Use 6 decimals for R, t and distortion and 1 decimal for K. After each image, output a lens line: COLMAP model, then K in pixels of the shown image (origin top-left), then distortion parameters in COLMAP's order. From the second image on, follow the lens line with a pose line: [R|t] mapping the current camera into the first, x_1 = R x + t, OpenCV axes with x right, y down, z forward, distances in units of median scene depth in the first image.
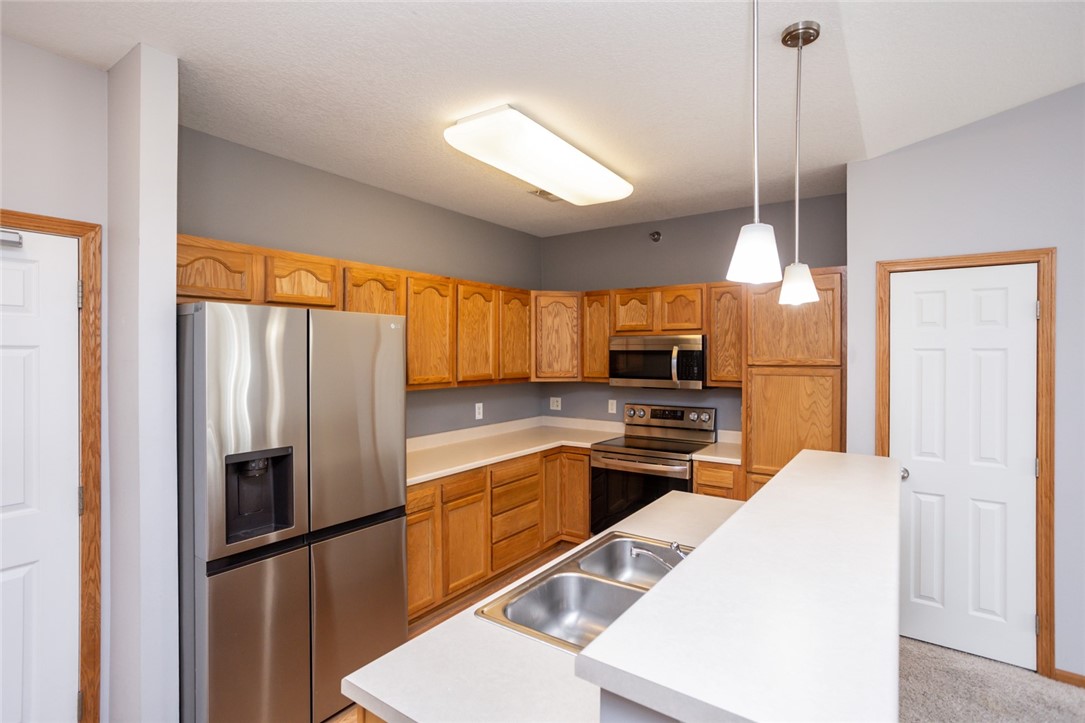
lens RADIAL K [[545.5, 0, 533.8], [0, 545.5, 351.5], [0, 0, 1]] dist [-0.024420, 0.014276]
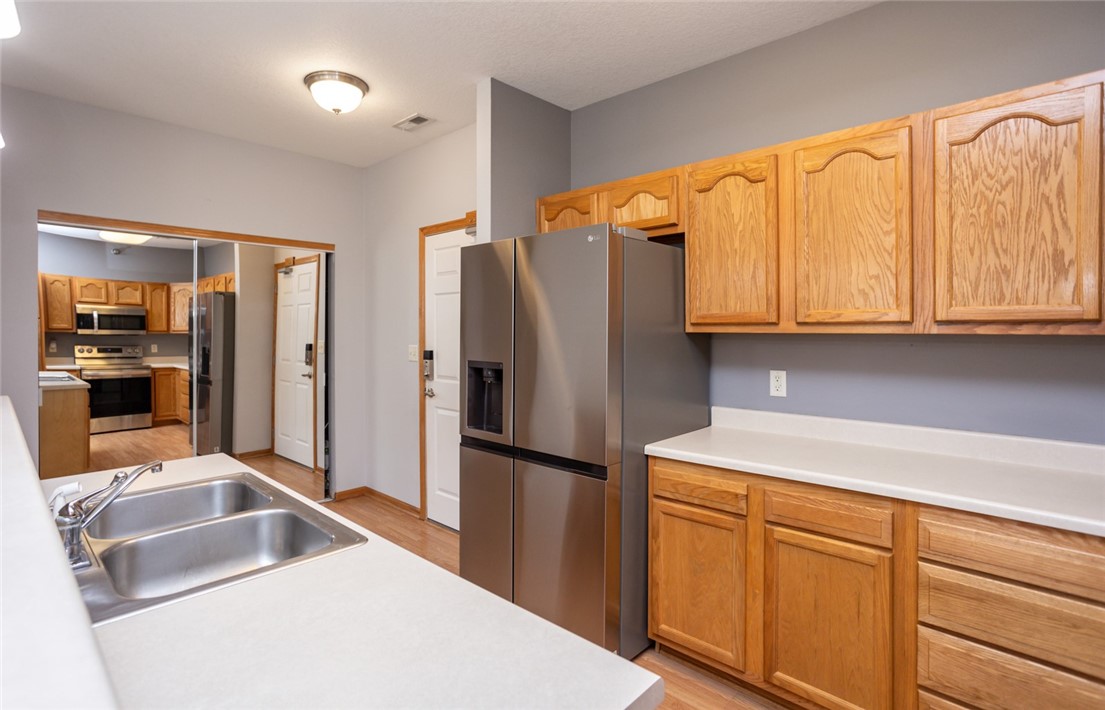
lens RADIAL K [[558.7, 0, 550.0], [0, 558.7, 329.6], [0, 0, 1]] dist [-0.003182, 0.004543]
pose [[-0.153335, 0.006385, -0.988154, 0.469906], [0.006363, 0.999965, 0.005474, 0.066791], [0.988154, -0.005449, -0.153370, 0.868088]]
